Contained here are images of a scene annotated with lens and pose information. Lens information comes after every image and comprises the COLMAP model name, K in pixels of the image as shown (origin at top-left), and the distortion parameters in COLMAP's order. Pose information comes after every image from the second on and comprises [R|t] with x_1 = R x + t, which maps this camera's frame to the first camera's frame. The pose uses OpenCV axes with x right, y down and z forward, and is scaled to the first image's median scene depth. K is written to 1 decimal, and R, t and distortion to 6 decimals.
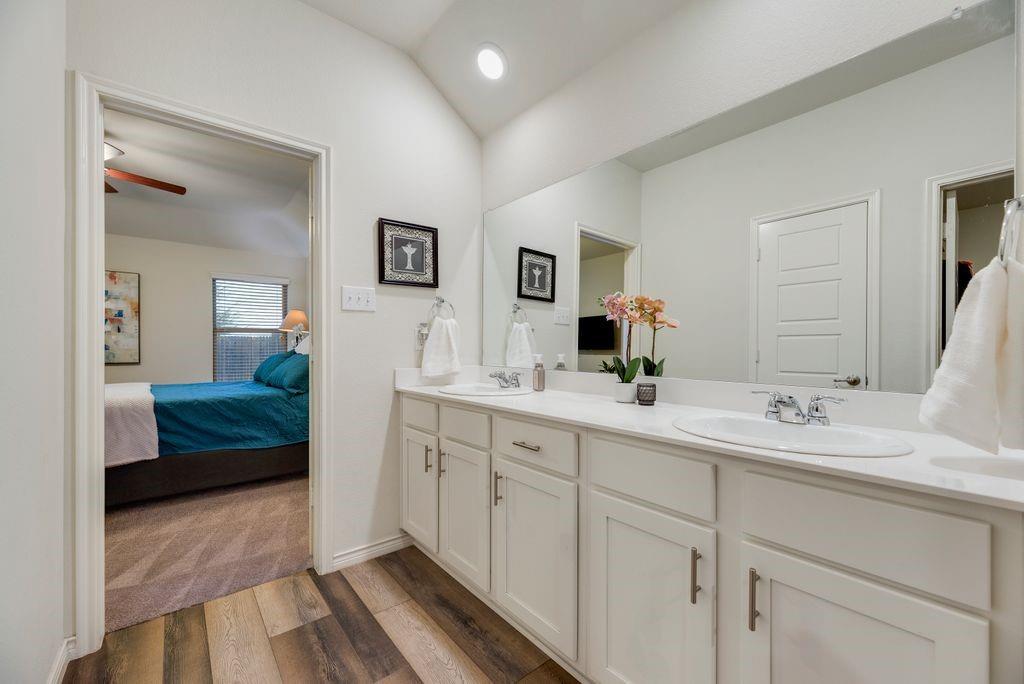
lens RADIAL K [[414.6, 0, 511.4], [0, 414.6, 348.4], [0, 0, 1]] dist [0.006413, -0.000425]
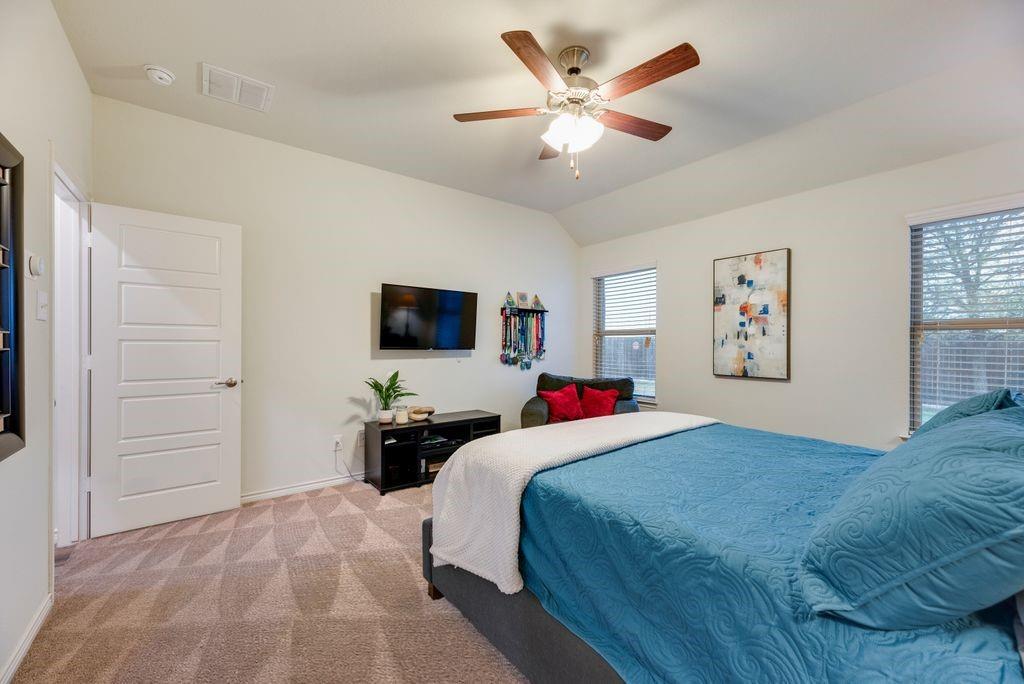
lens RADIAL K [[414.6, 0, 515.7], [0, 414.6, 346.9], [0, 0, 1]] dist [0.006413, -0.000425]
pose [[-0.029781, 0.011274, -0.999493, -0.204144], [-0.006230, 0.999915, 0.011464, -0.024130], [0.999537, 0.006568, -0.029708, 0.587381]]
